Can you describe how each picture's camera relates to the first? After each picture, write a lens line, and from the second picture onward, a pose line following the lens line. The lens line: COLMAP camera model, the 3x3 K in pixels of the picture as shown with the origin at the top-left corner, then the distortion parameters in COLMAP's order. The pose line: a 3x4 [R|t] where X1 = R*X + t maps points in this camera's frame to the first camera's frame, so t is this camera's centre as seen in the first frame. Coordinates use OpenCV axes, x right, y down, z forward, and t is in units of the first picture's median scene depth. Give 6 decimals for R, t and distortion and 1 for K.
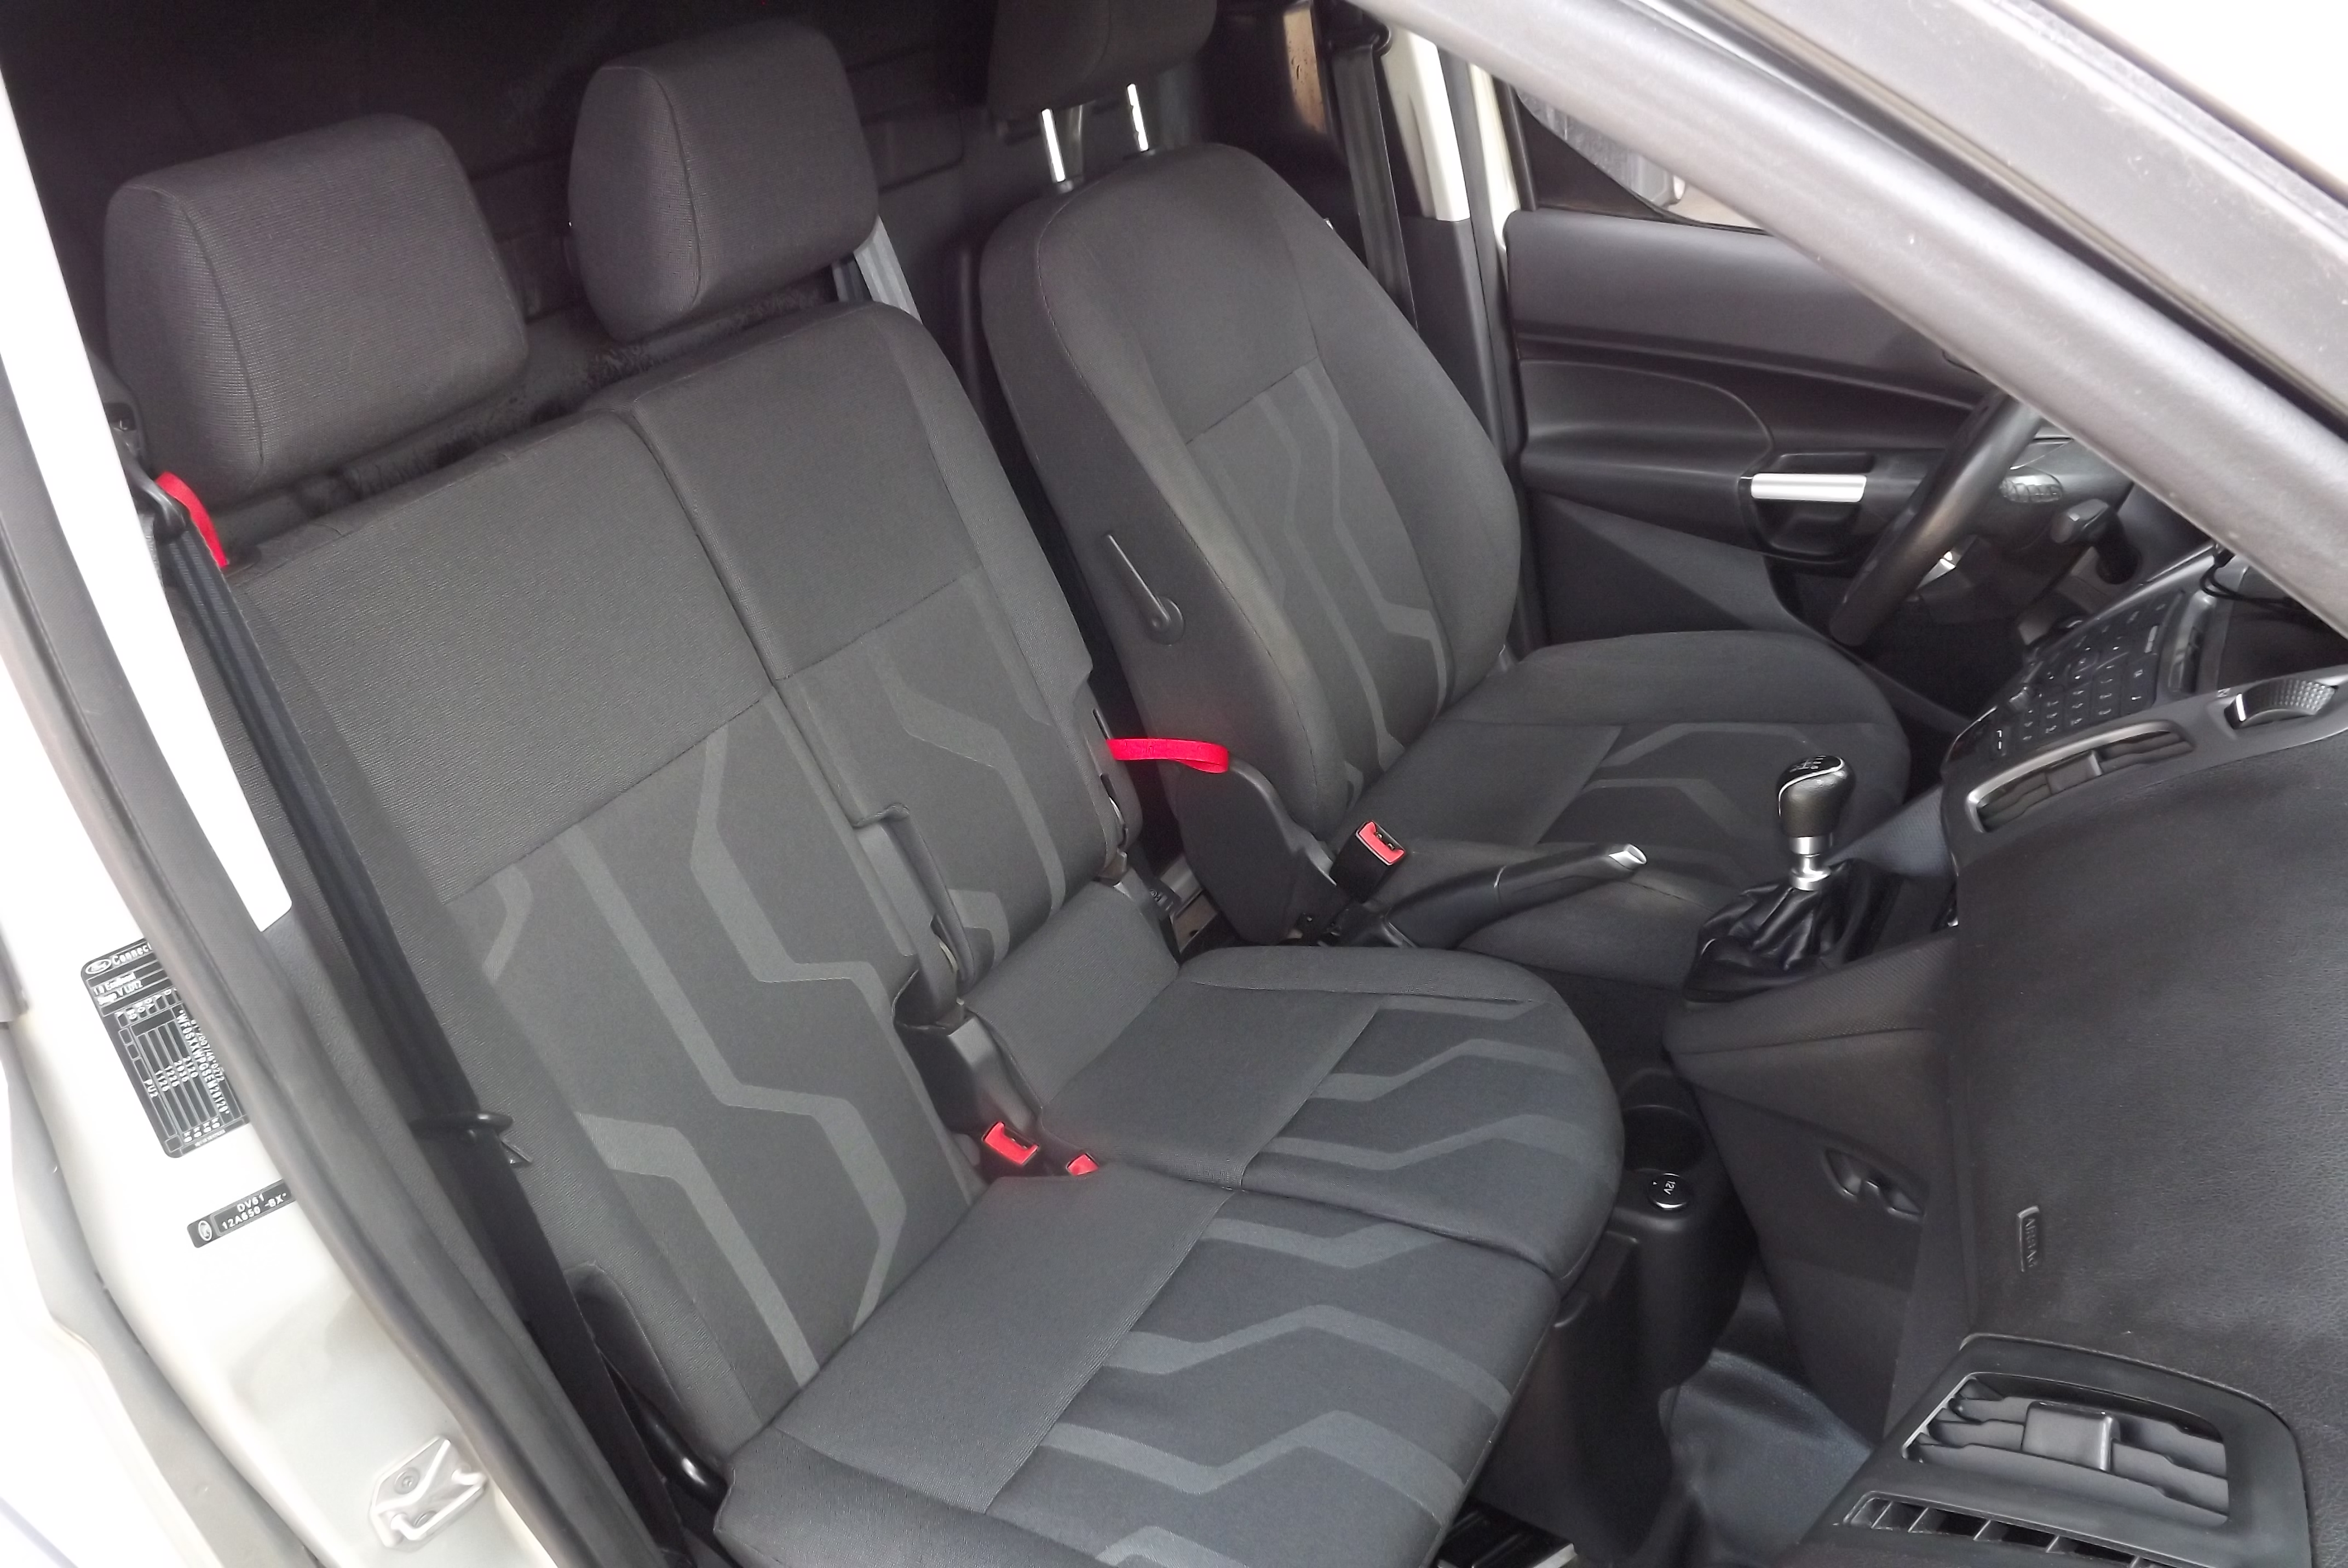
lens RADIAL K [[1689.4, 0, 1172.7], [0, 1689.4, 831.5], [0, 0, 1]] dist [-0.078568, 0.034940]
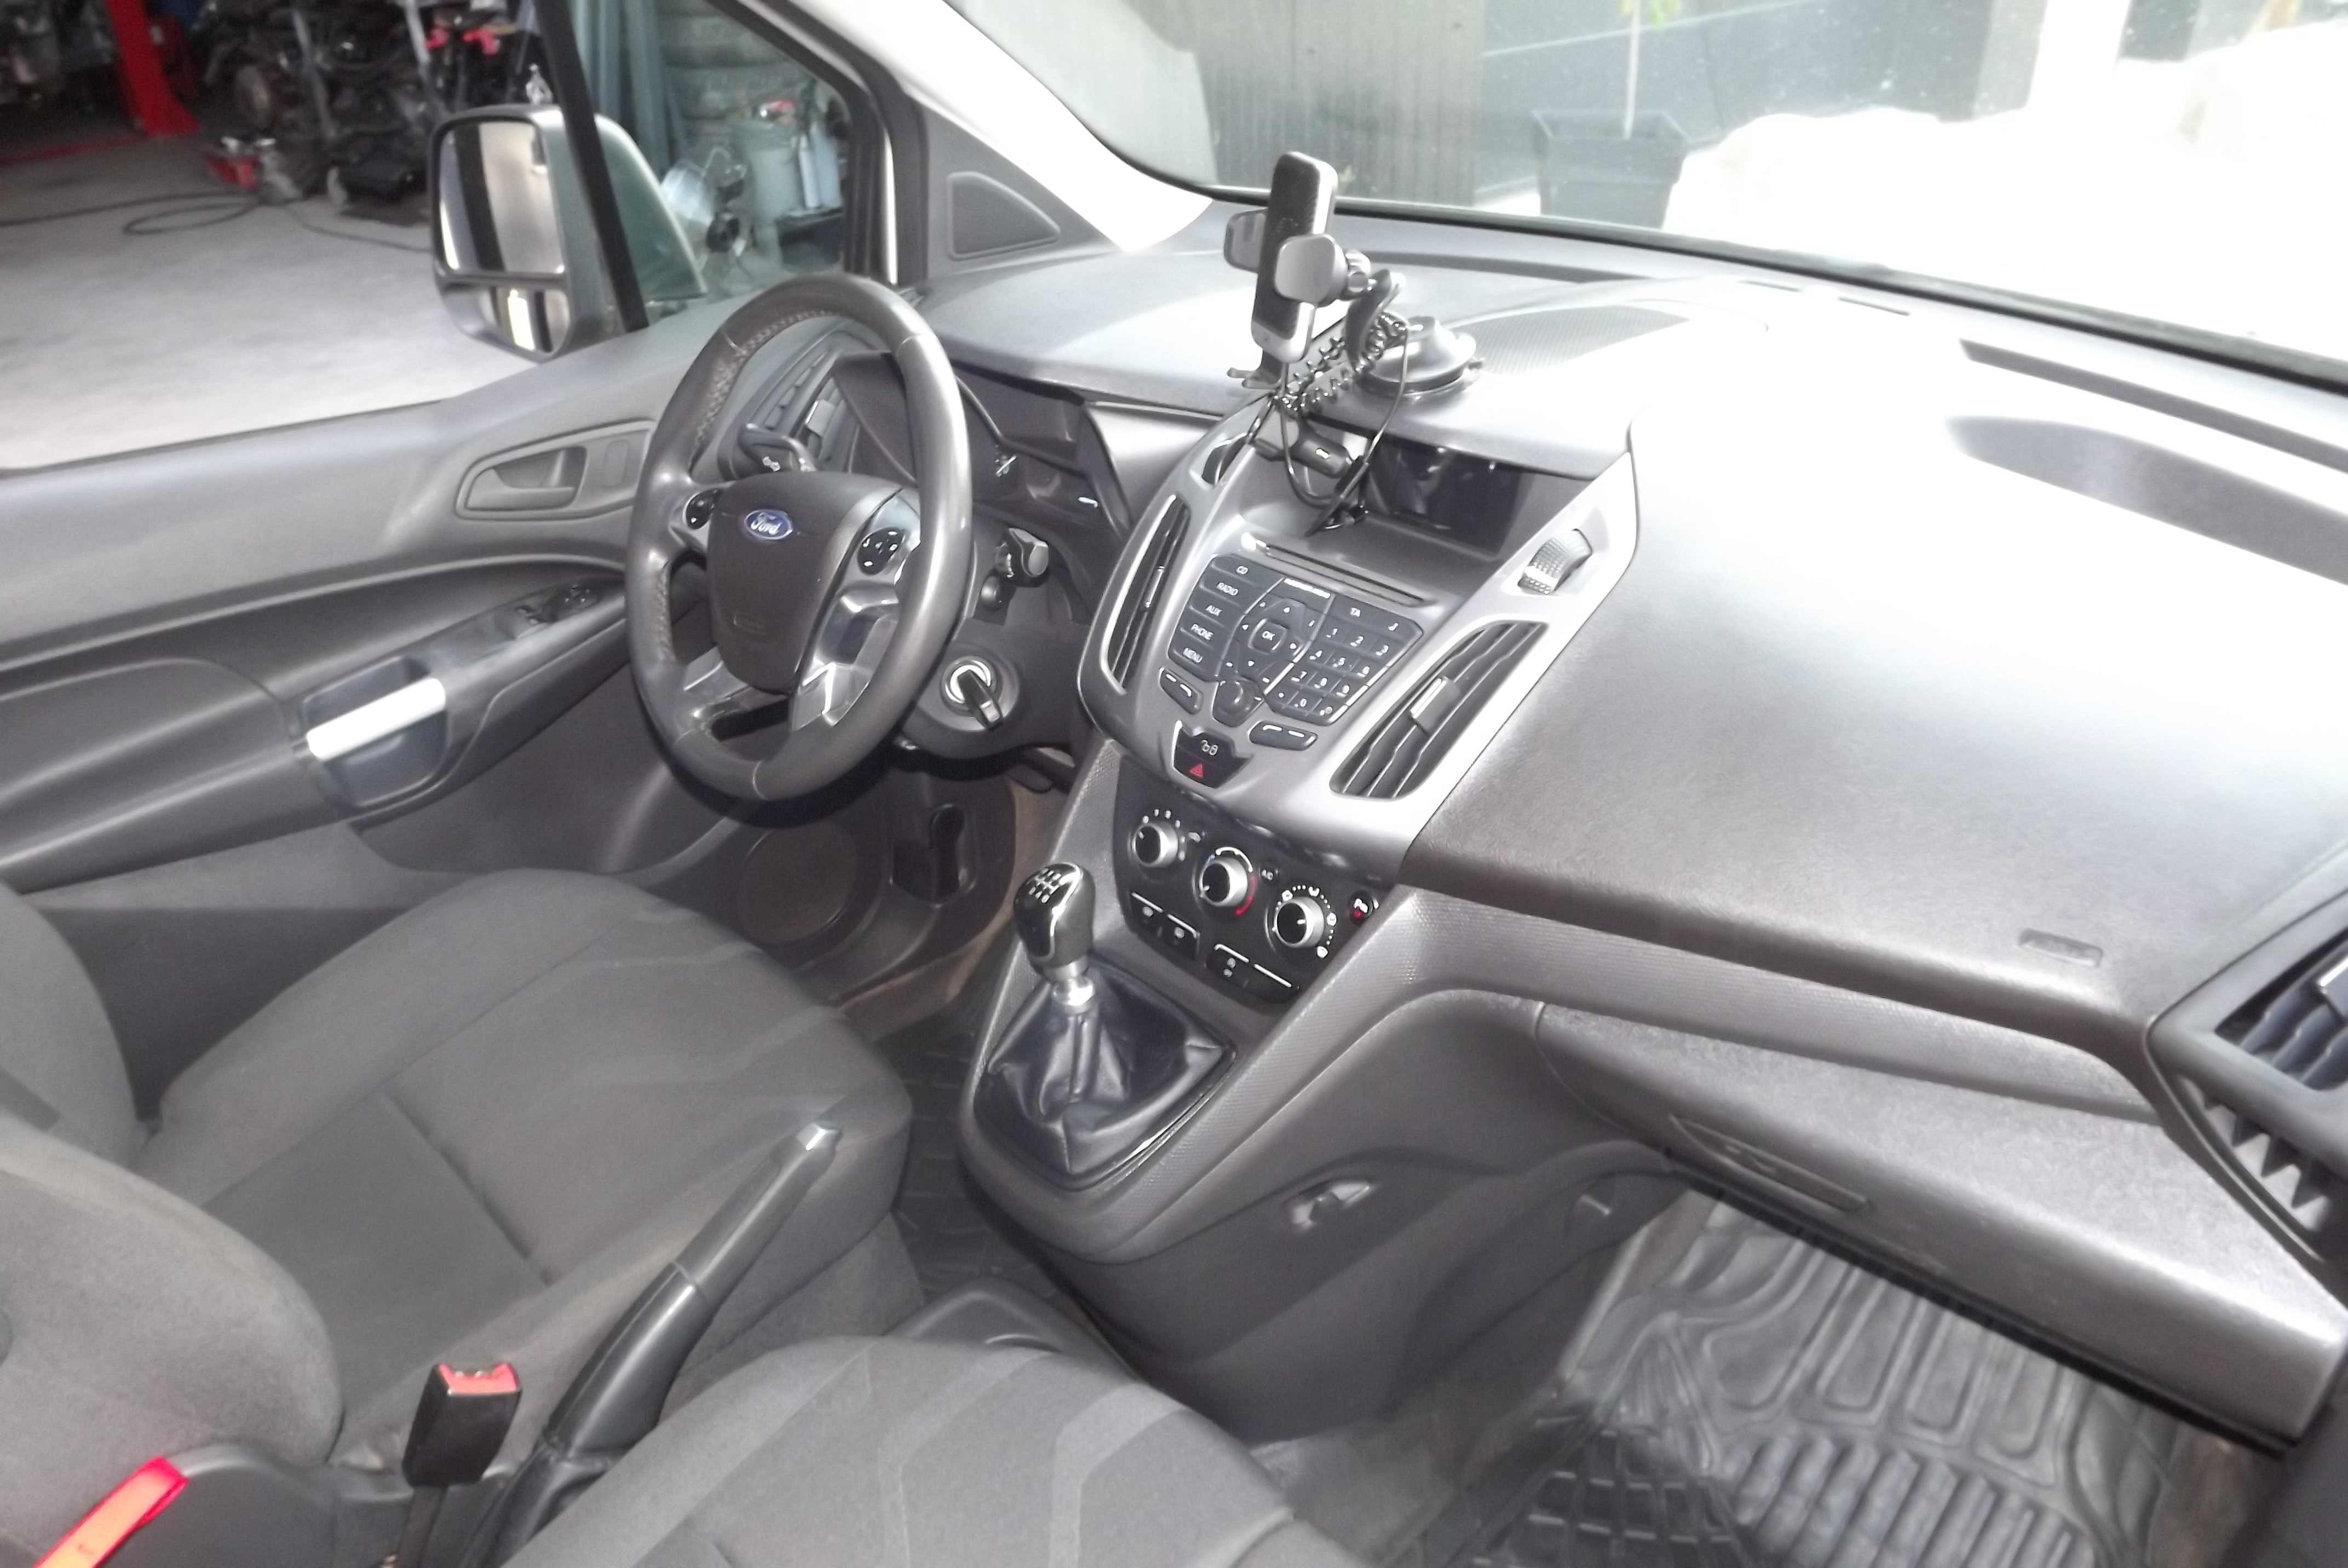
lens RADIAL K [[1689.4, 0, 1172.7], [0, 1689.4, 831.5], [0, 0, 1]] dist [-0.078568, 0.034940]
pose [[0.241895, -0.410324, 0.879273, -0.471370], [0.508899, 0.825199, 0.245087, -0.311488], [-0.826141, 0.388176, 0.408425, 0.725264]]
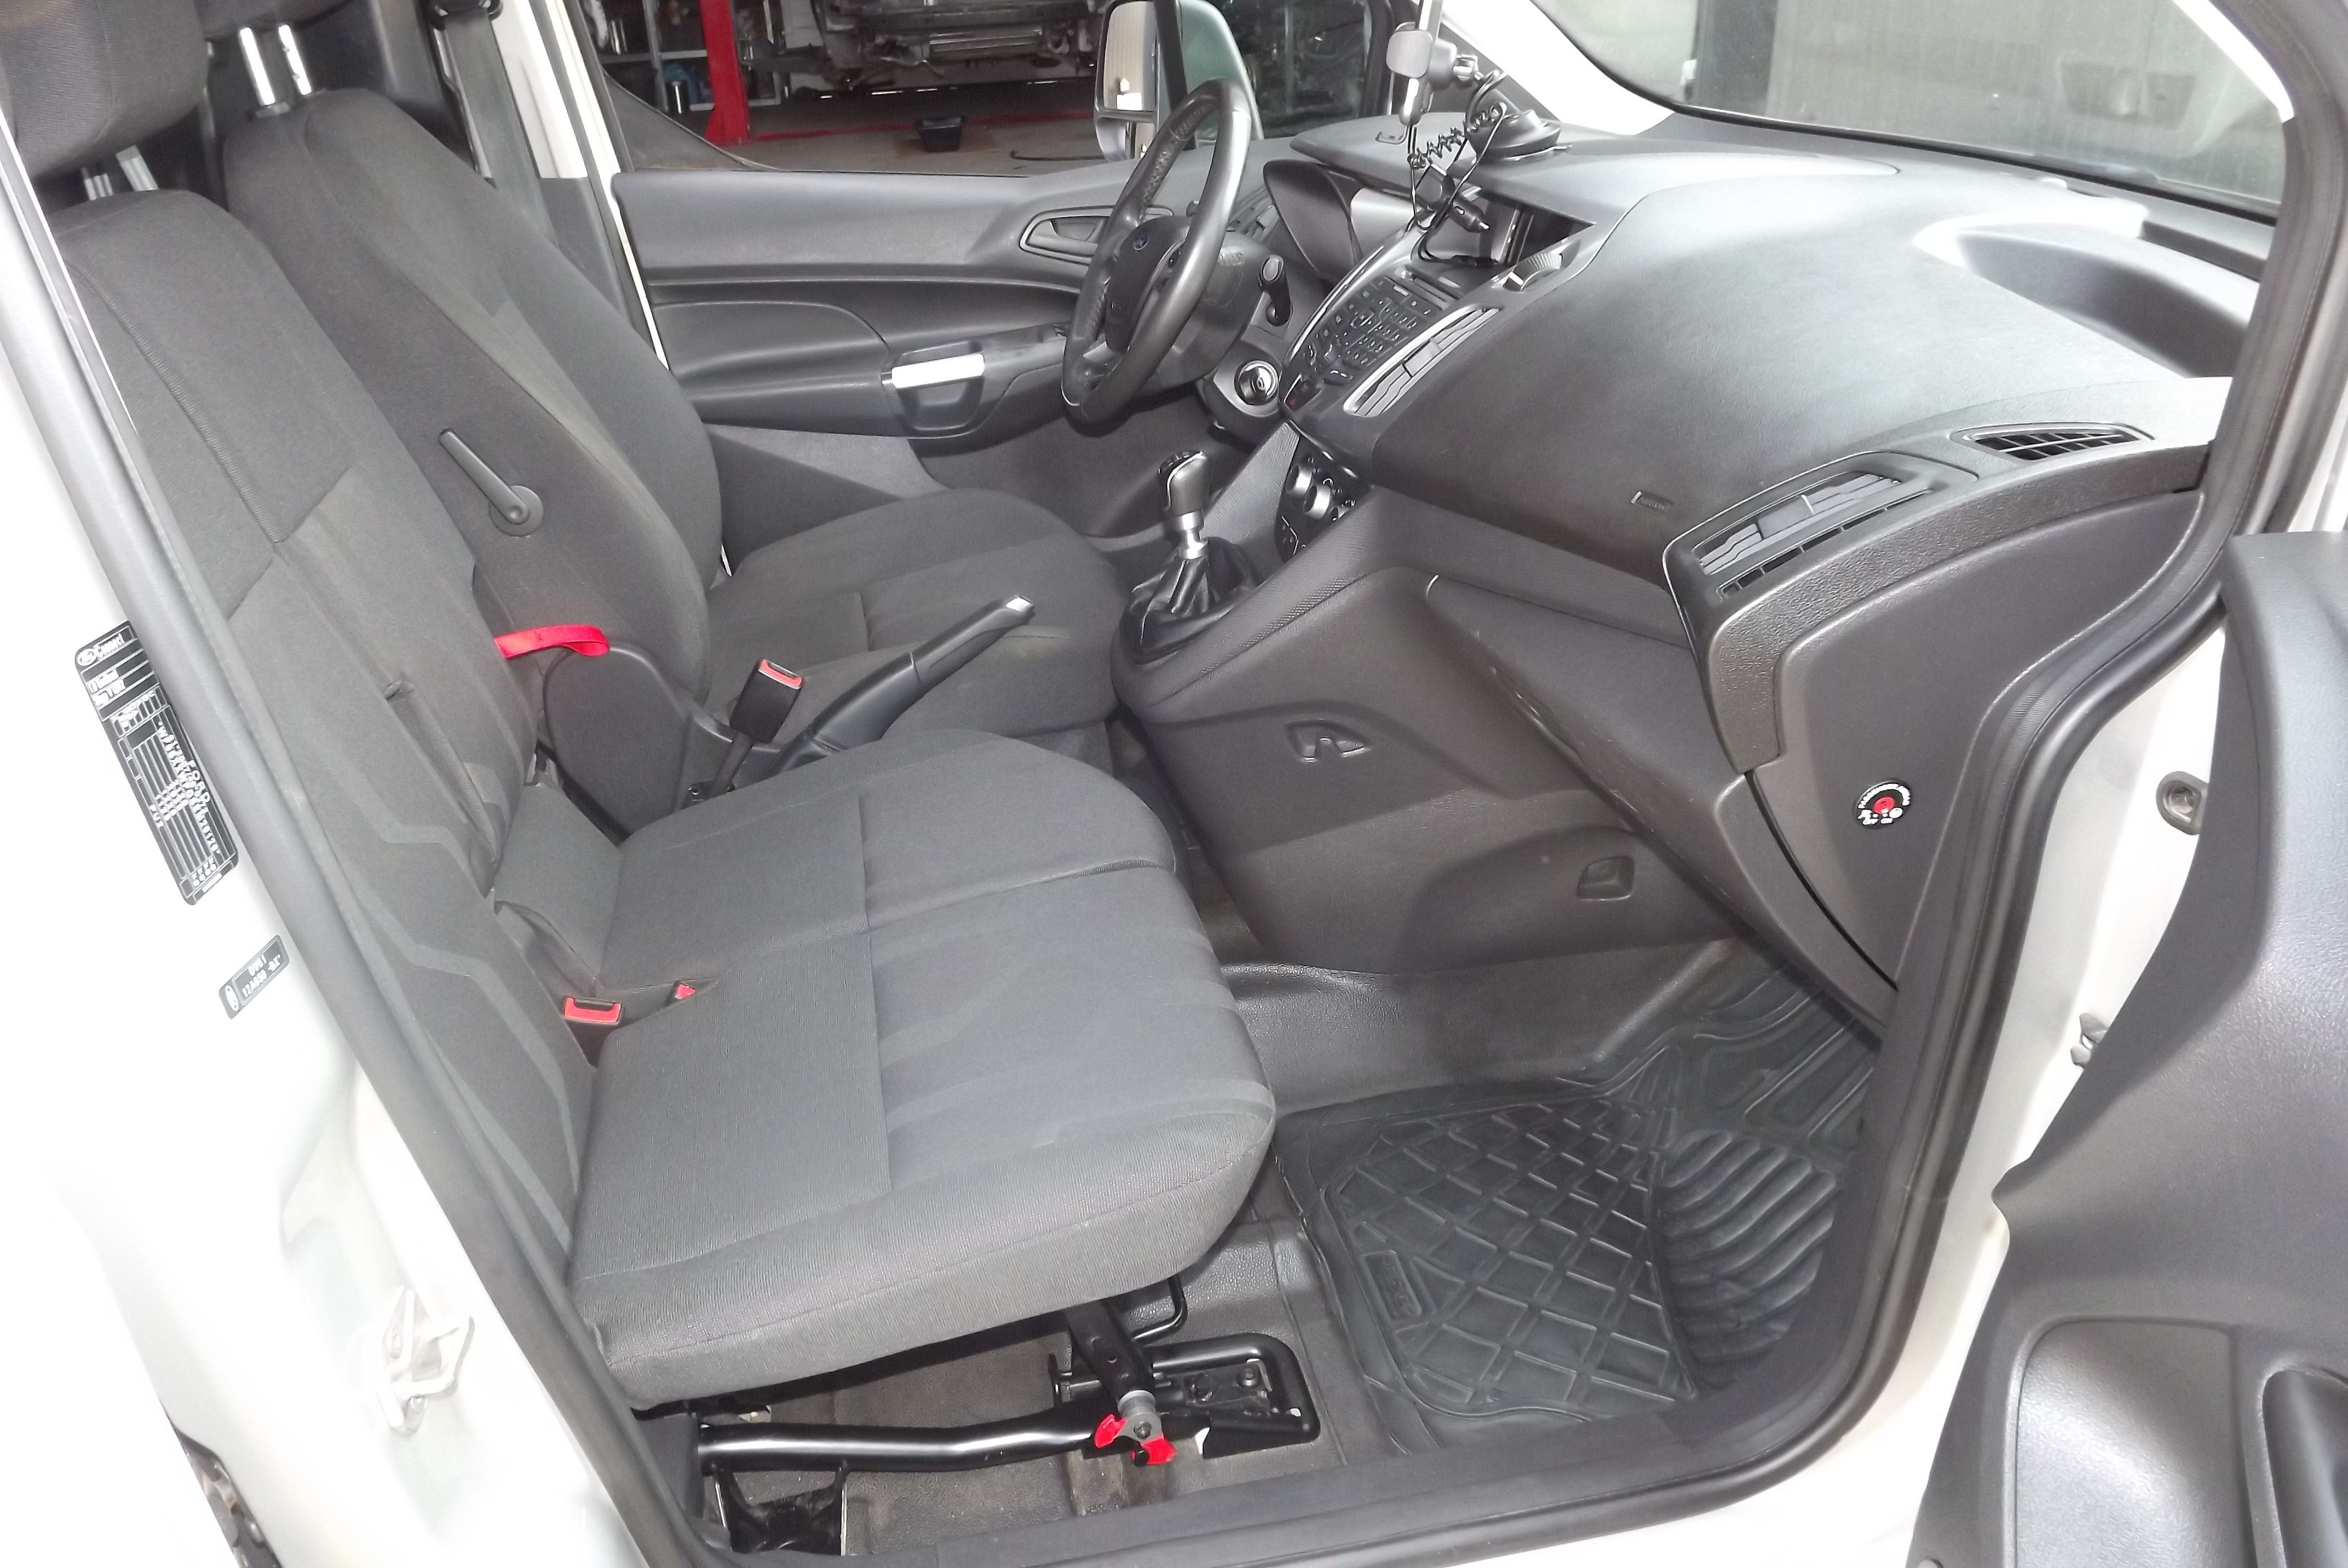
lens RADIAL K [[1703.3, 0, 1169.5], [0, 1703.3, 823.8], [0, 0, 1]] dist [-0.073345, 0.002787]
pose [[0.717922, -0.245540, 0.651382, -0.709555], [0.316480, 0.948559, 0.008751, 0.276617], [-0.620023, 0.199867, 0.758700, 0.068744]]
